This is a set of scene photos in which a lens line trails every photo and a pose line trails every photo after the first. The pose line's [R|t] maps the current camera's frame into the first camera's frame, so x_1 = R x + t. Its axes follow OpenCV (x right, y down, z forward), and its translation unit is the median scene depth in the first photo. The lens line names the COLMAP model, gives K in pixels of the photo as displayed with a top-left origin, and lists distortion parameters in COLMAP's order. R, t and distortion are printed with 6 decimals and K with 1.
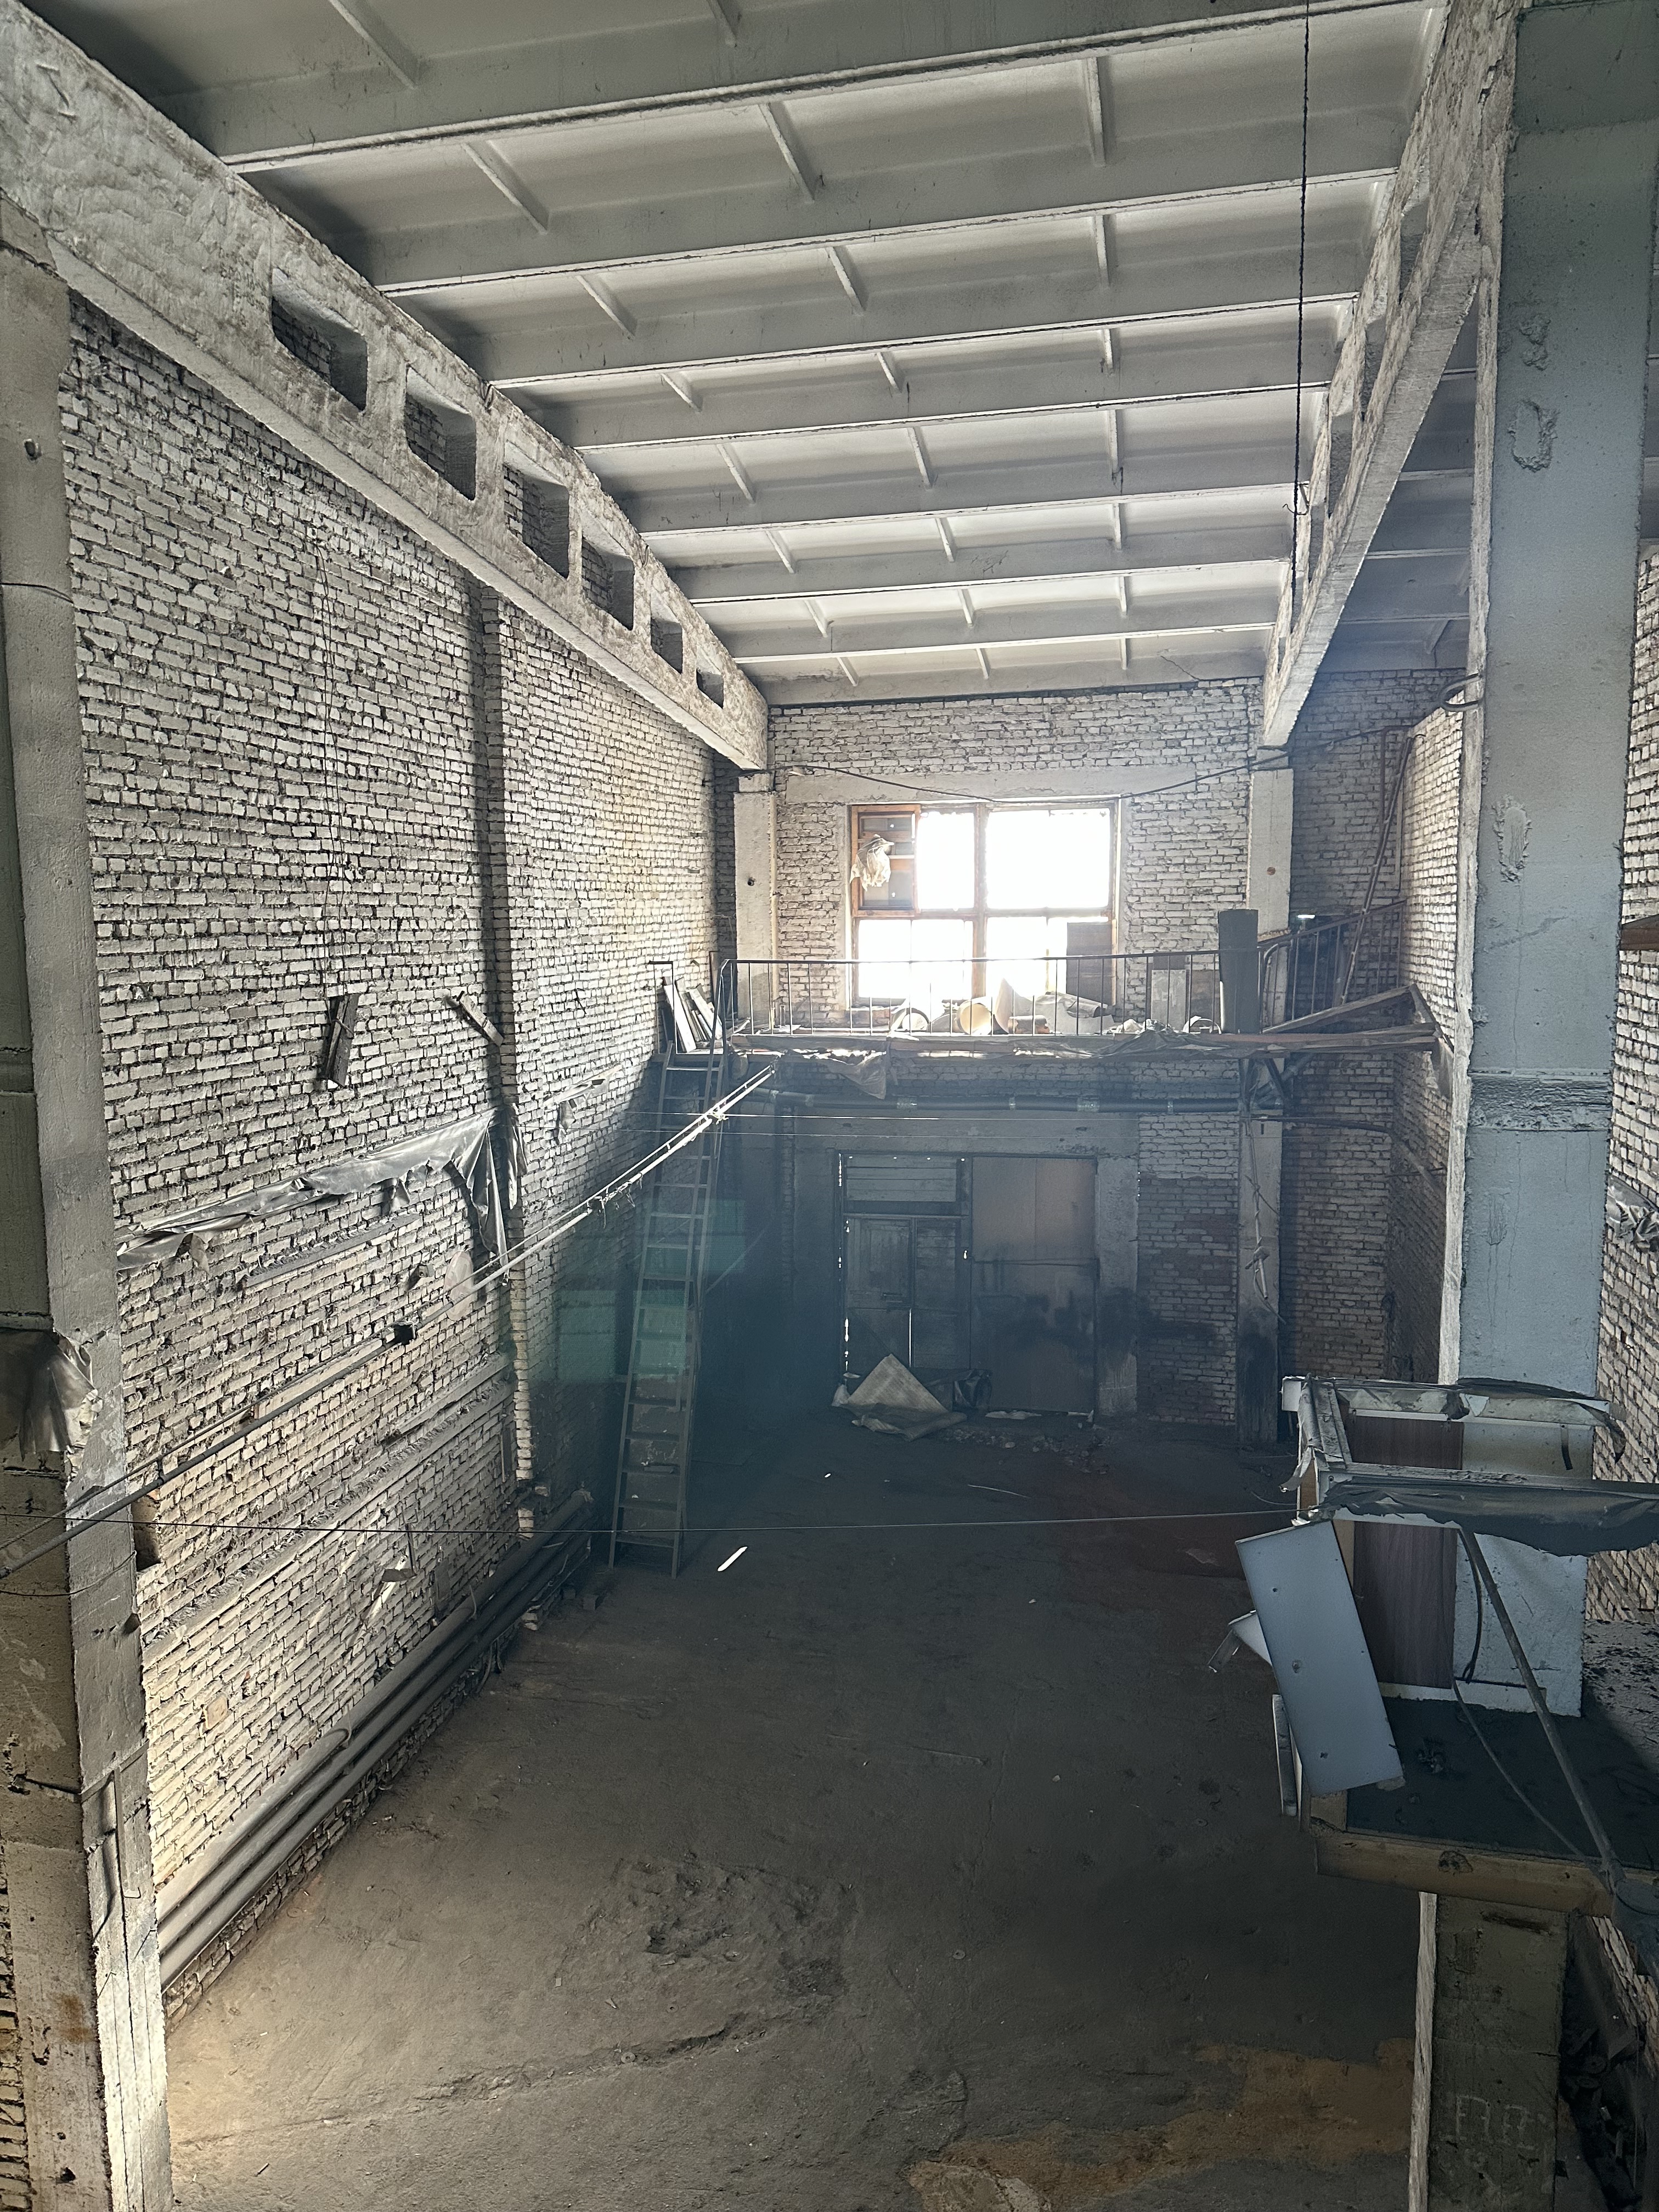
lens RADIAL K [[1553.5, 0, 795.3], [0, 1553.5, 1047.6], [0, 0, 1]] dist [0.027539, -0.022596]
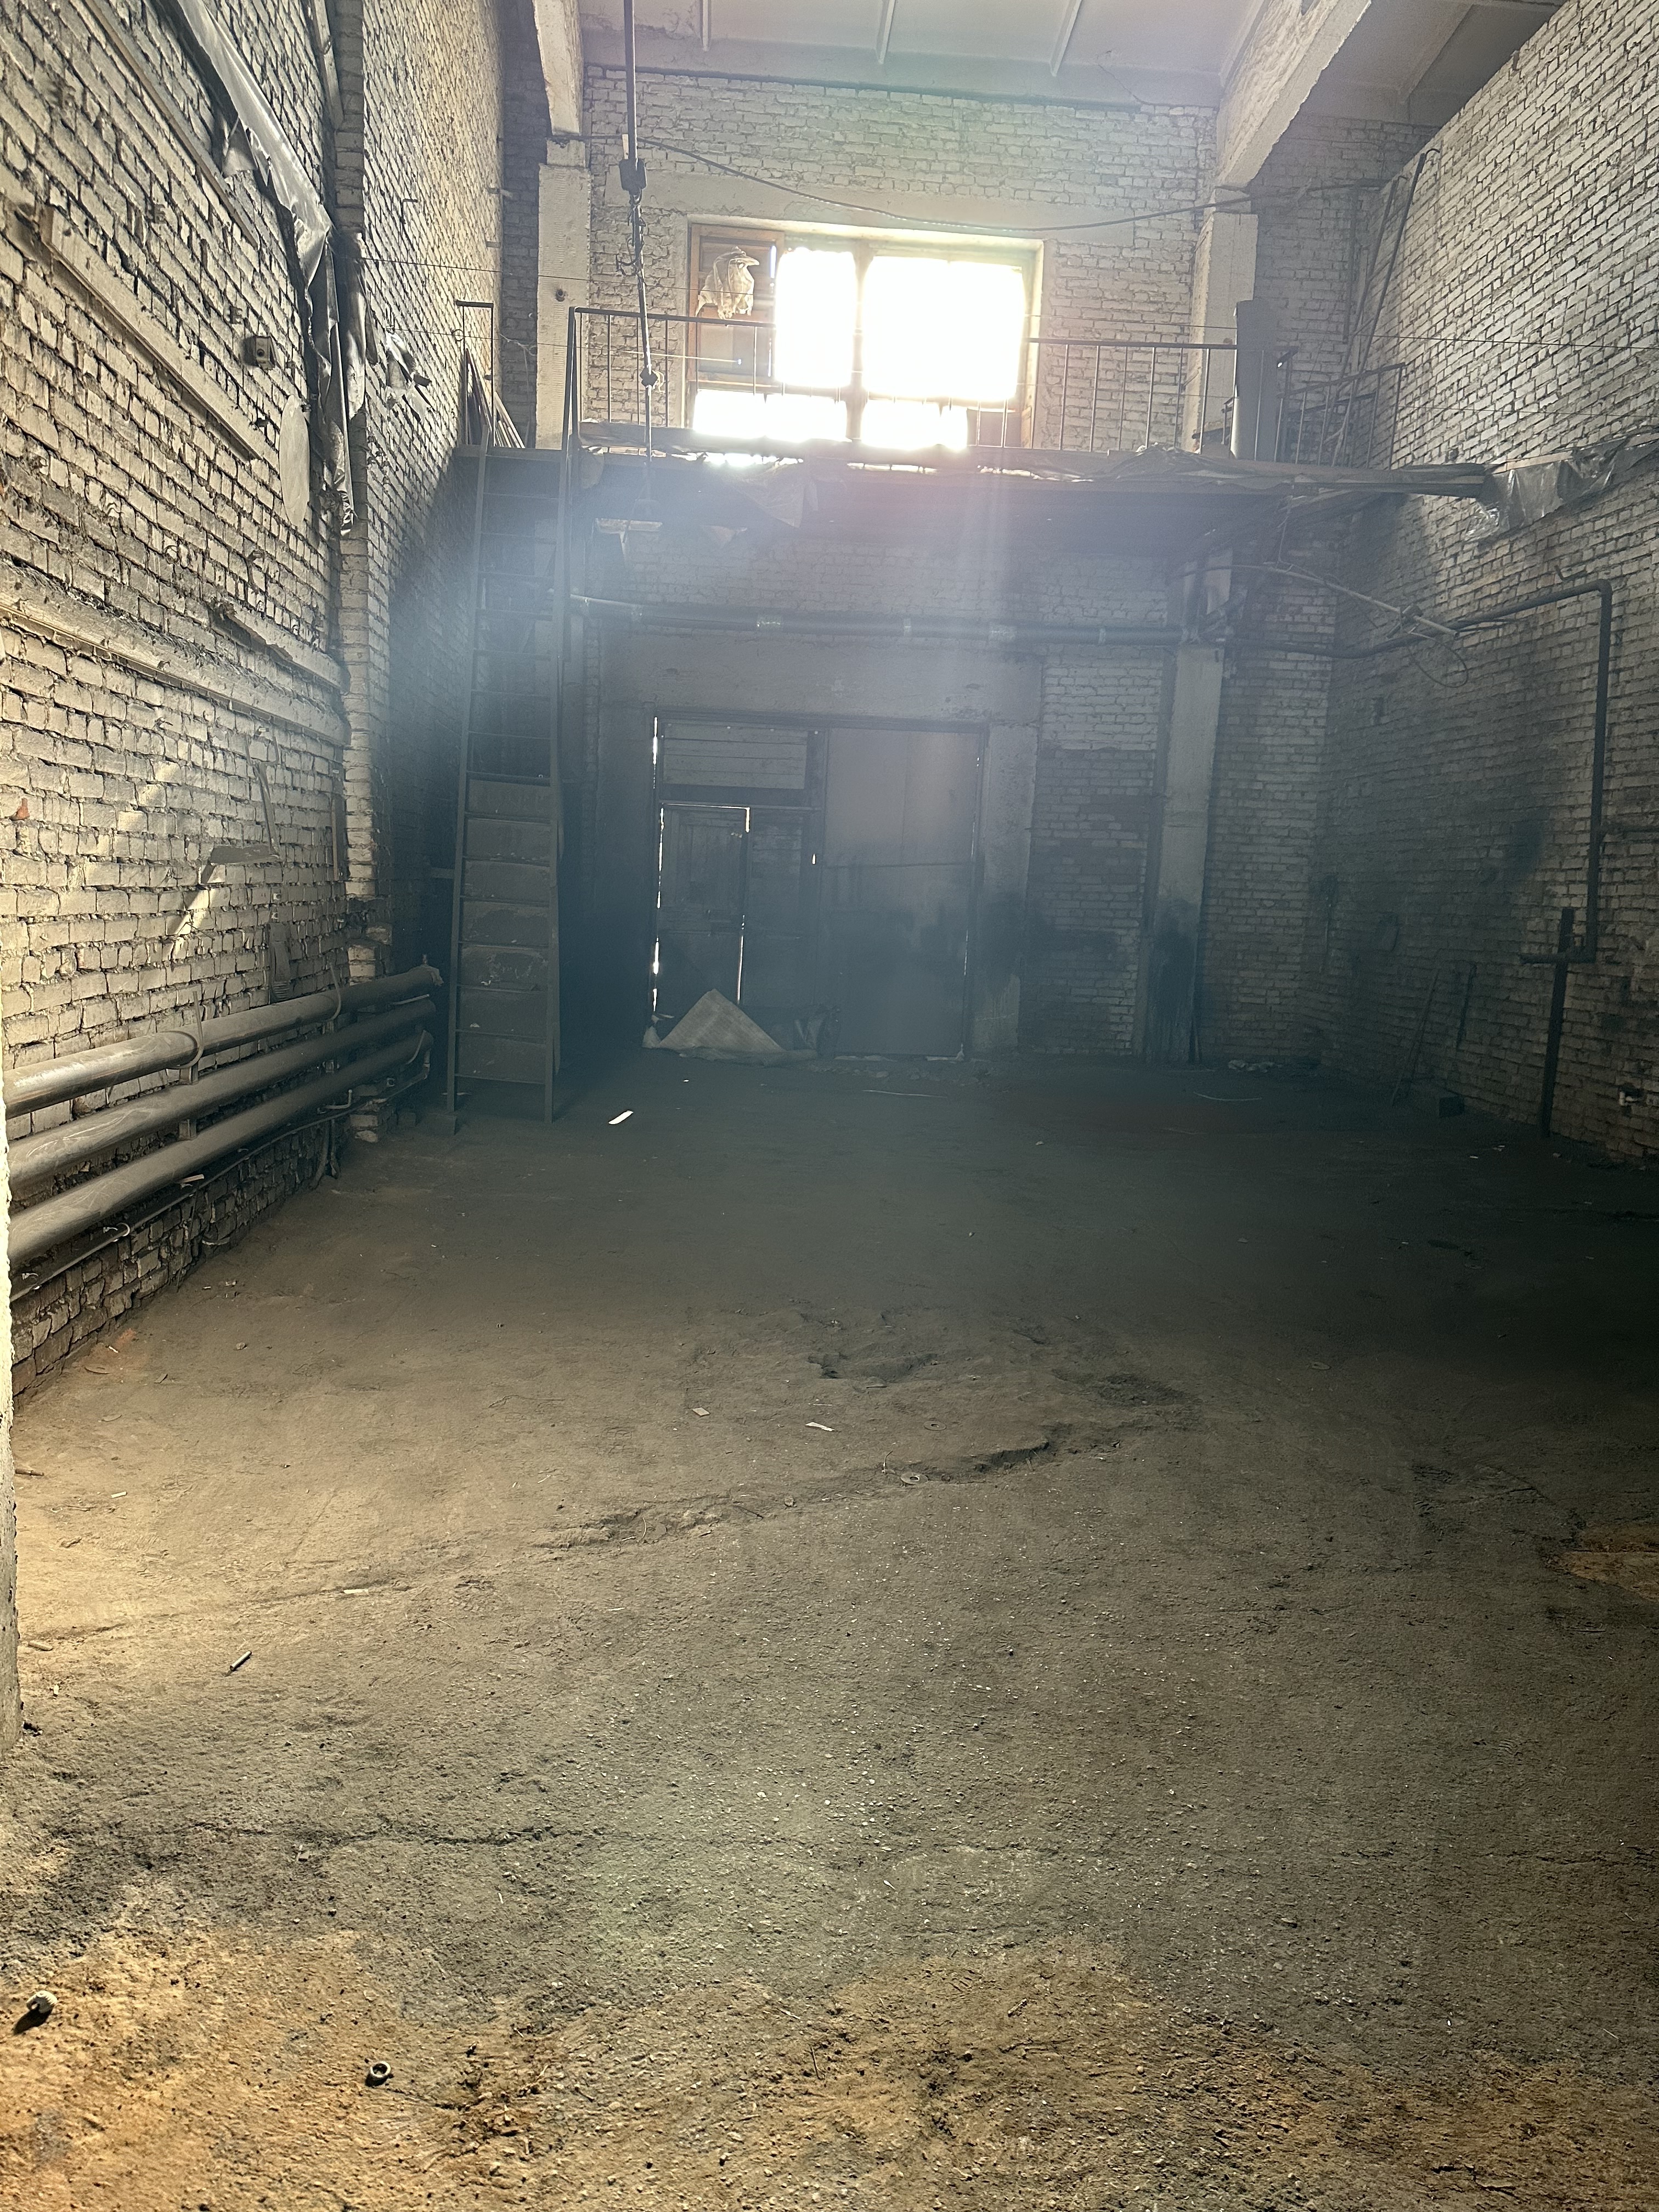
lens RADIAL K [[1553.5, 0, 827.5], [0, 1553.5, 1097.6], [0, 0, 1]] dist [0.027539, -0.022596]
pose [[0.951860, 0.004304, 0.306504, -0.136621], [-0.018502, 0.998885, 0.043430, 0.239197], [-0.305975, -0.047010, 0.950878, 0.259252]]
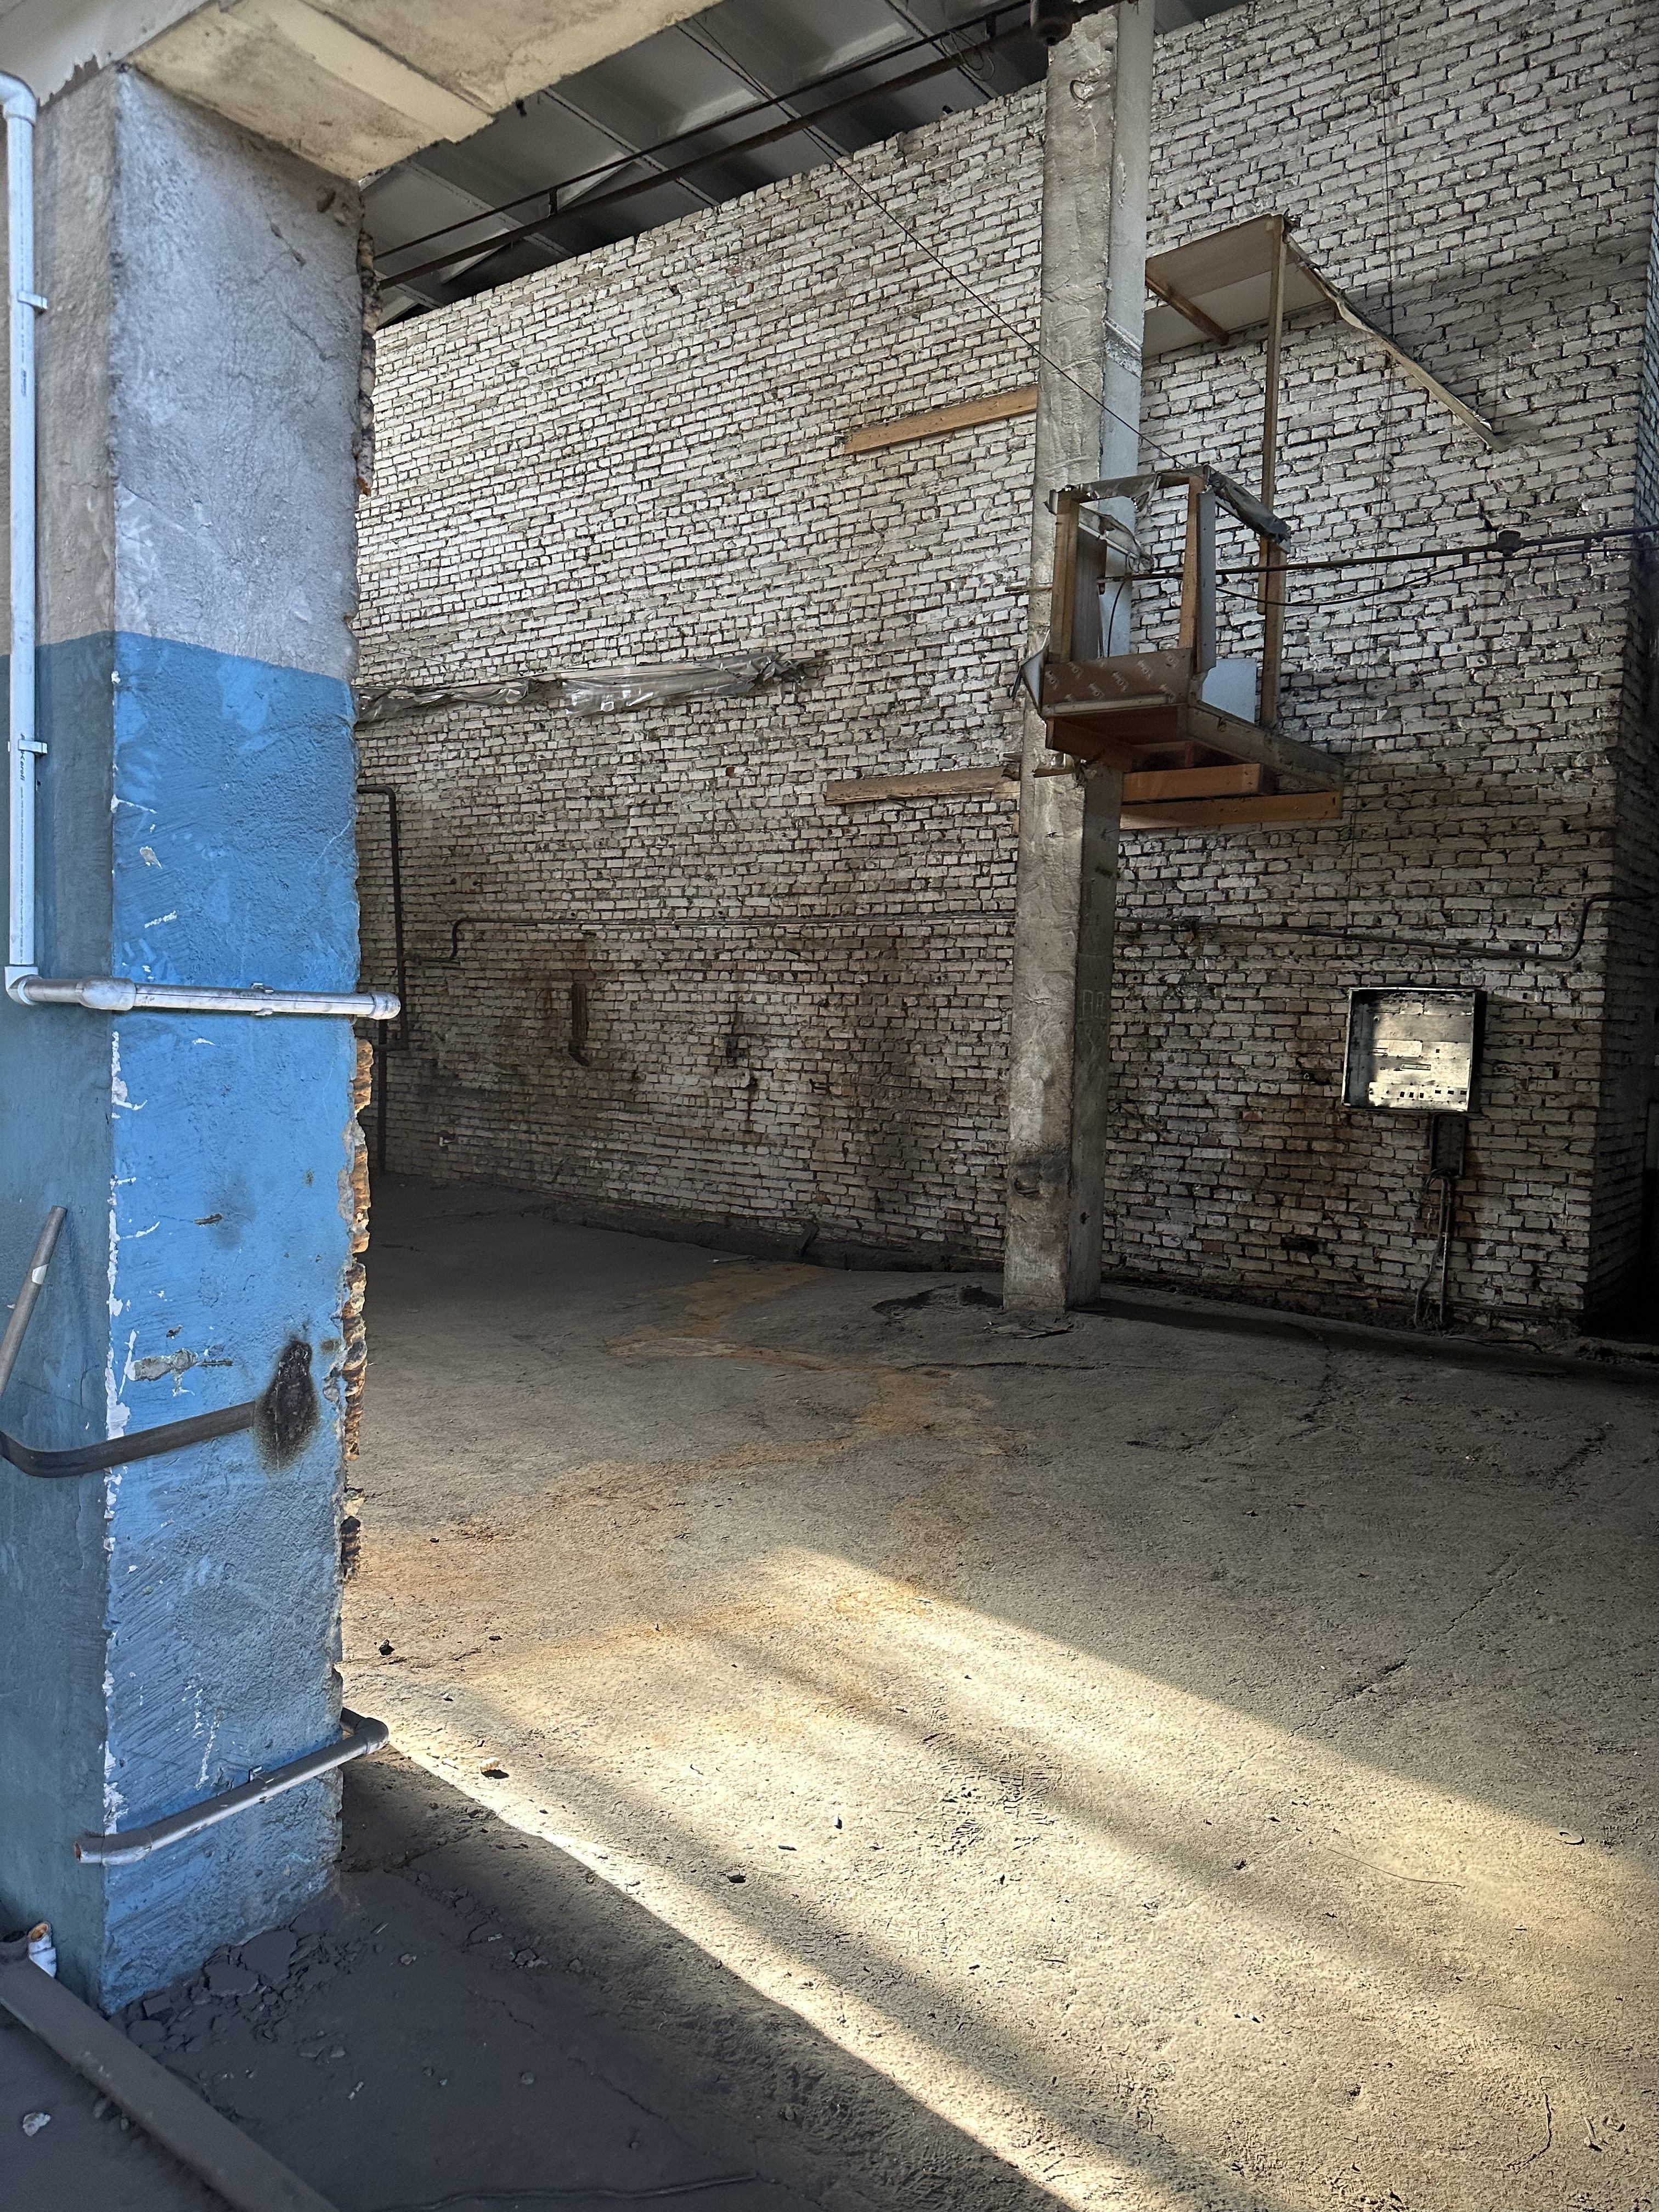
lens RADIAL K [[1553.5, 0, 830.5], [0, 1553.5, 1109.6], [0, 0, 1]] dist [0.027539, -0.022596]
pose [[0.393388, -0.042702, 0.918381, -0.358380], [0.056376, 0.998161, 0.022263, 0.235337], [-0.917643, 0.043016, 0.395072, 0.193547]]
